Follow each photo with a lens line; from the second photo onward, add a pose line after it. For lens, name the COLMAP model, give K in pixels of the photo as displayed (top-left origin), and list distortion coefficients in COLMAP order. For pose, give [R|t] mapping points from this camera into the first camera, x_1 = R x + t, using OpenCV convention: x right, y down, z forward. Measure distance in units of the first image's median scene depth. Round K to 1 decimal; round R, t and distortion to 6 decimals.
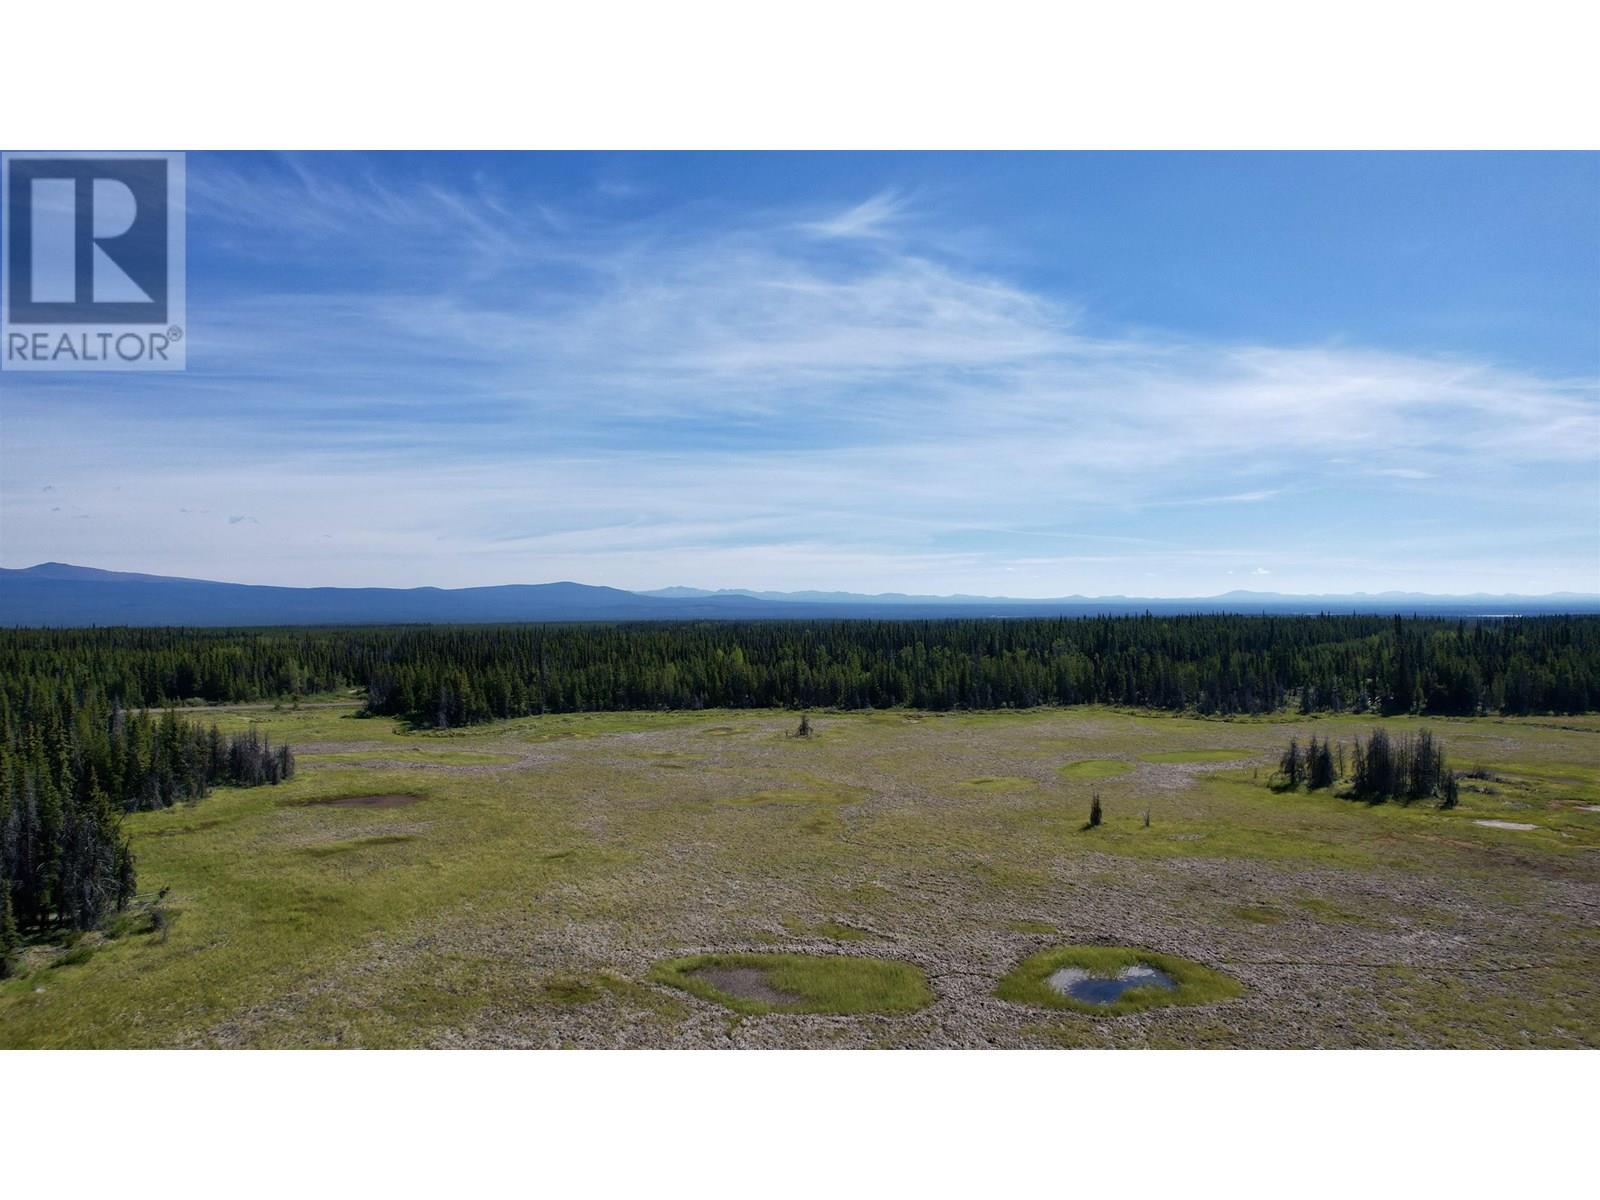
lens RADIAL K [[1018.6, 0, 800.0], [0, 1018.6, 600.0], [0, 0, 1]] dist [-0.075304, 0.066287]
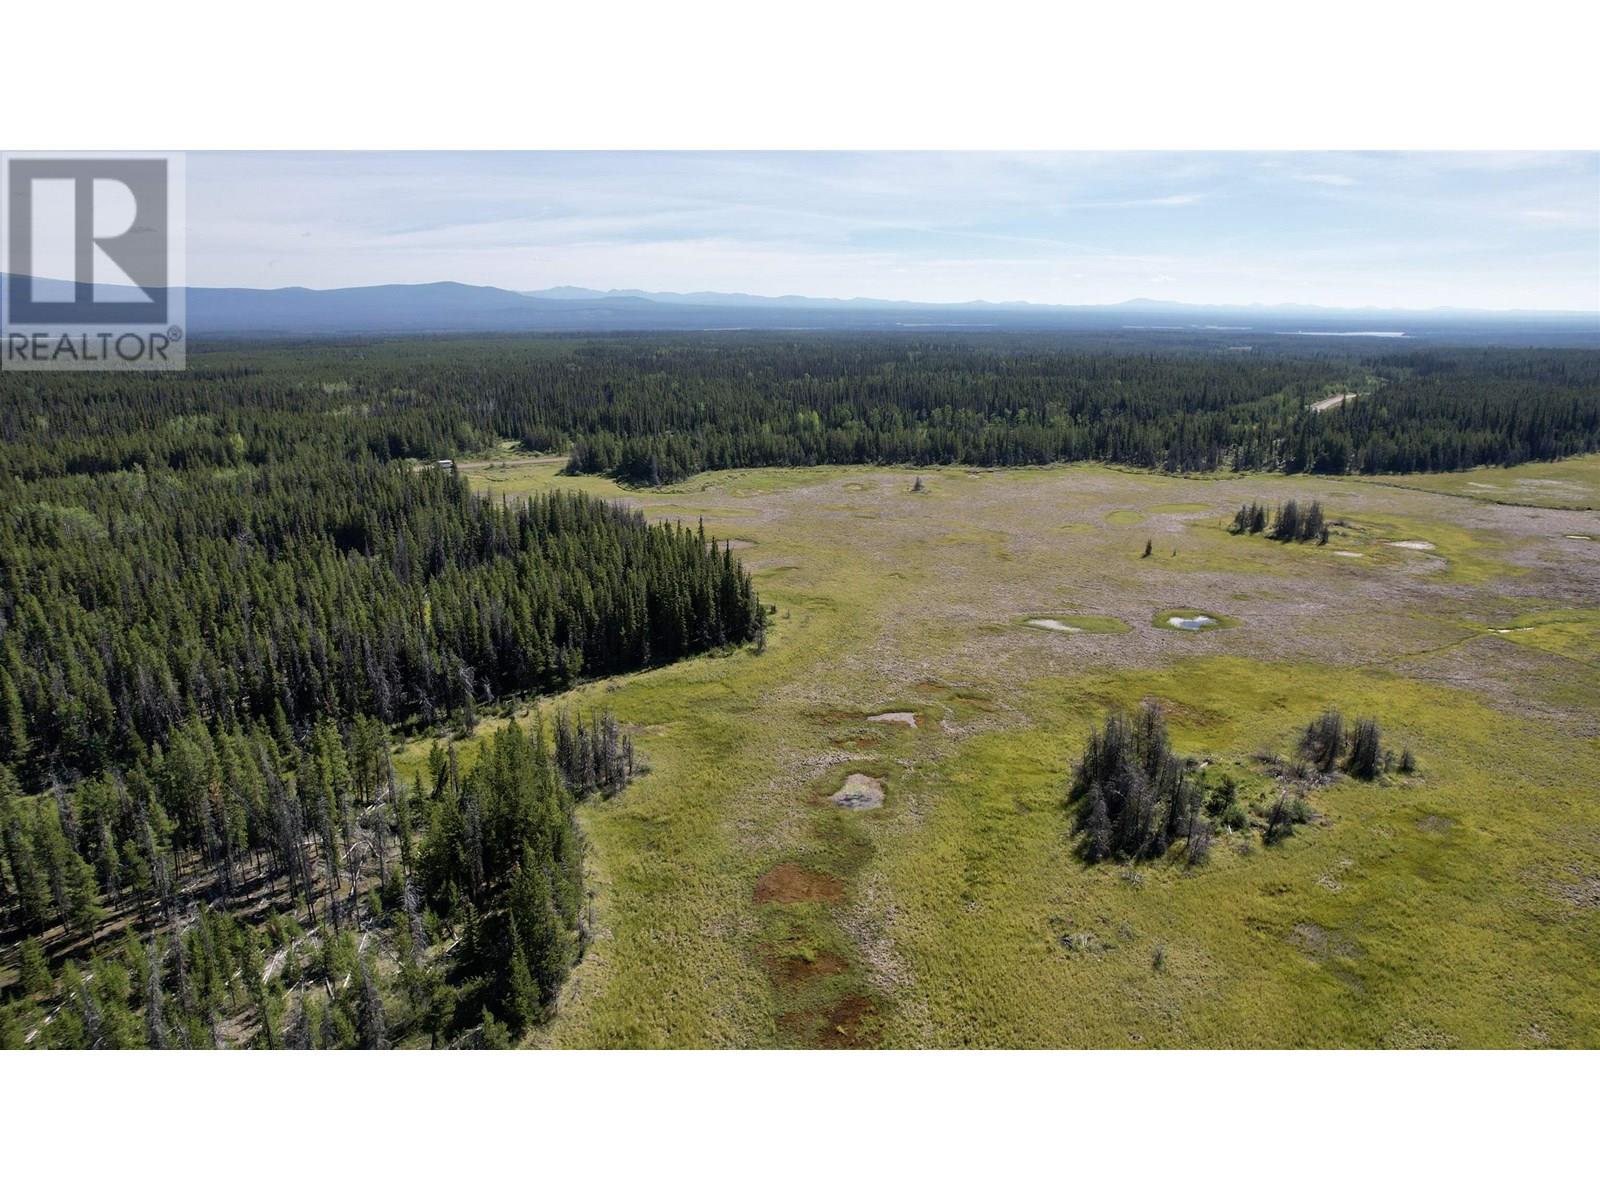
lens RADIAL K [[1018.6, 0, 800.0], [0, 1018.6, 600.0], [0, 0, 1]] dist [-0.075304, 0.066287]
pose [[0.995124, -0.018980, 0.096785, -0.404312], [-0.009114, 0.959414, 0.281854, -0.168134], [-0.098207, -0.281362, 0.954563, -0.578266]]
